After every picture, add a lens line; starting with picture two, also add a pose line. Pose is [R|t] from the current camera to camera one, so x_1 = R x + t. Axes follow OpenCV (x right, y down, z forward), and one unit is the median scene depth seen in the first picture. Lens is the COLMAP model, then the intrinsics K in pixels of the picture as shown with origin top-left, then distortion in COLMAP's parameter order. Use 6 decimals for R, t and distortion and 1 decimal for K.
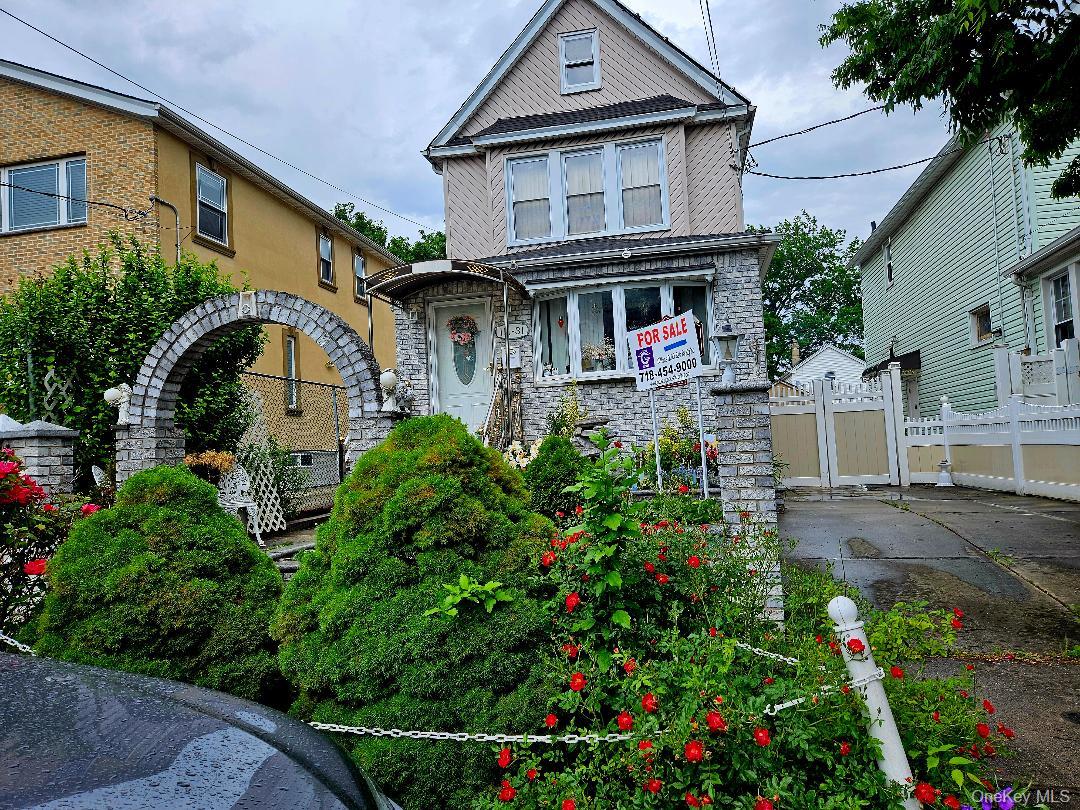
lens RADIAL K [[734.1, 0, 549.8], [0, 734.1, 411.3], [0, 0, 1]] dist [0.082277, 0.000871]
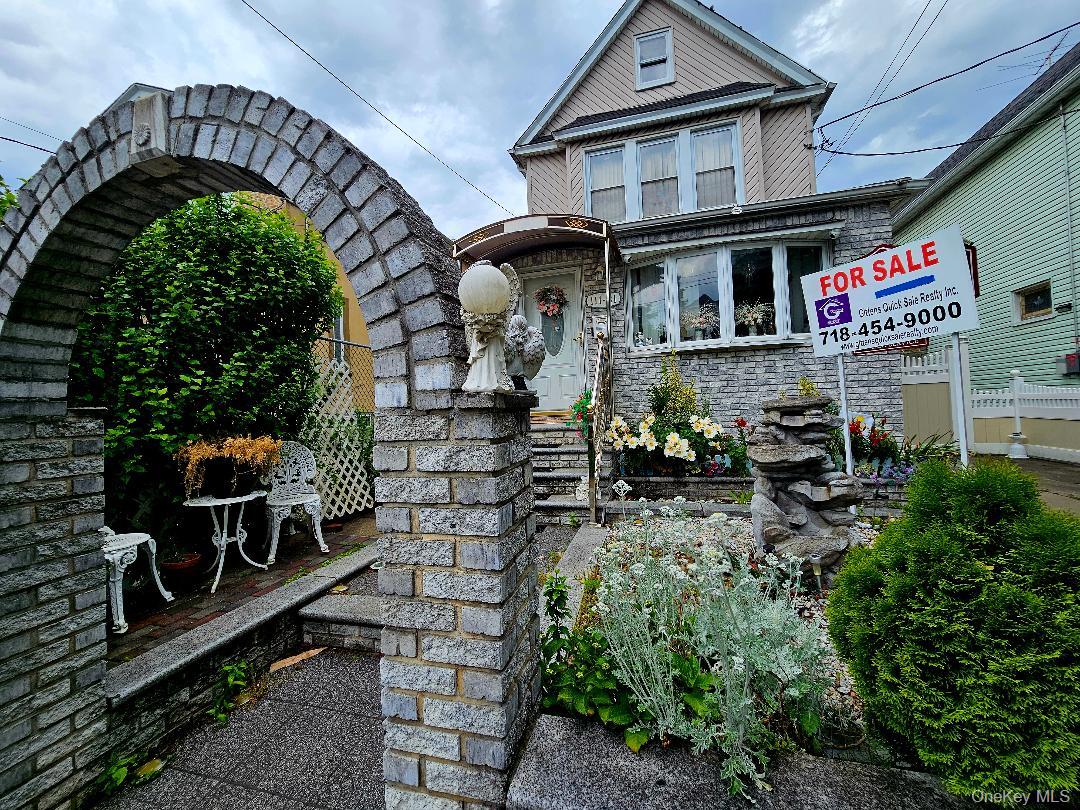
lens RADIAL K [[443.3, 0, 532.4], [0, 443.3, 397.4], [0, 0, 1]] dist [0.001345, 0.000001]
pose [[0.995751, 0.008989, -0.091644, -0.092567], [-0.005475, 0.999243, 0.038519, -0.002570], [0.091920, -0.037853, 0.995047, 0.415849]]
